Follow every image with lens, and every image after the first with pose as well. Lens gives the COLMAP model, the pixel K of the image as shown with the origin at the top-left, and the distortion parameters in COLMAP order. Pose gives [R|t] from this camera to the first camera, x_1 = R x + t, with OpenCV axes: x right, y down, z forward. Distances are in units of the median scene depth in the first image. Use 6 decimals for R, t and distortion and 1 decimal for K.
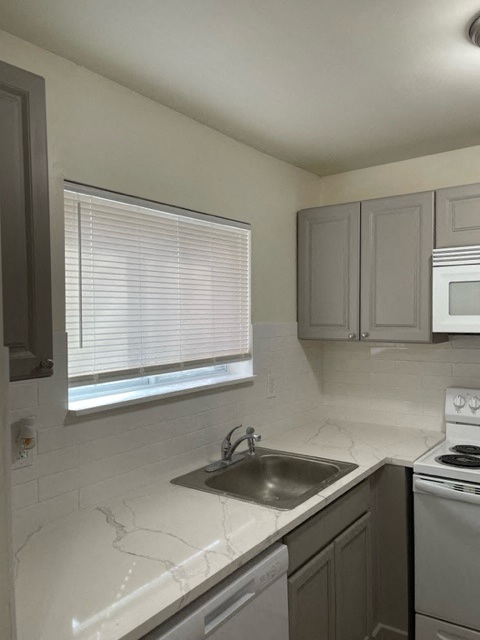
lens RADIAL K [[495.0, 0, 240.1], [0, 495.0, 330.4], [0, 0, 1]] dist [0.103748, -0.172957]
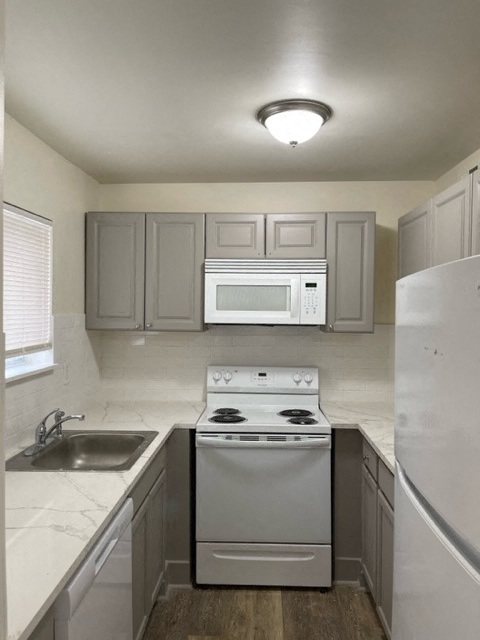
lens RADIAL K [[481.1, 0, 240.0], [0, 481.1, 320.0], [0, 0, 1]] dist [0.004632, -0.001866]
pose [[0.828585, 0.003892, 0.559850, -0.232897], [-0.001629, 0.999988, -0.004541, 0.001563], [-0.559861, 0.002851, 0.828582, -0.077913]]
